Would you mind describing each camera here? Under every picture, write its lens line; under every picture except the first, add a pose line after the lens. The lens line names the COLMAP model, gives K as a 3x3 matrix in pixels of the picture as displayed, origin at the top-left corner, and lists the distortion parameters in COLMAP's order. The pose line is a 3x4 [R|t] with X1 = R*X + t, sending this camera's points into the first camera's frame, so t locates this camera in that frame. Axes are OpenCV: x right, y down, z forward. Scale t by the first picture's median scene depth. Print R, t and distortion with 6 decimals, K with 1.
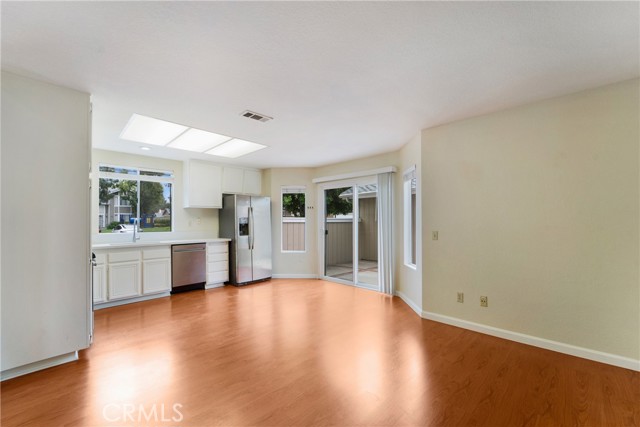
lens RADIAL K [[259.9, 0, 287.4], [0, 259.9, 214.7], [0, 0, 1]] dist [-0.000160, -0.000031]
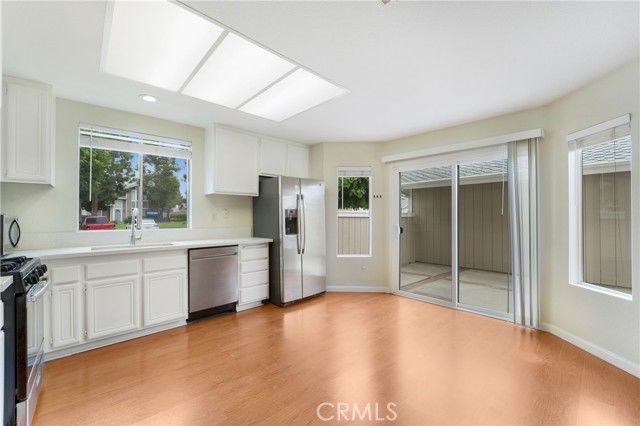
lens RADIAL K [[253.6, 0, 303.1], [0, 253.6, 212.4], [0, 0, 1]] dist [-0.028890, -0.000014]
pose [[0.999924, 0.006623, 0.010367, -0.141486], [-0.006700, 0.999950, 0.007359, 0.015143], [-0.010318, -0.007428, 0.999919, 0.314236]]
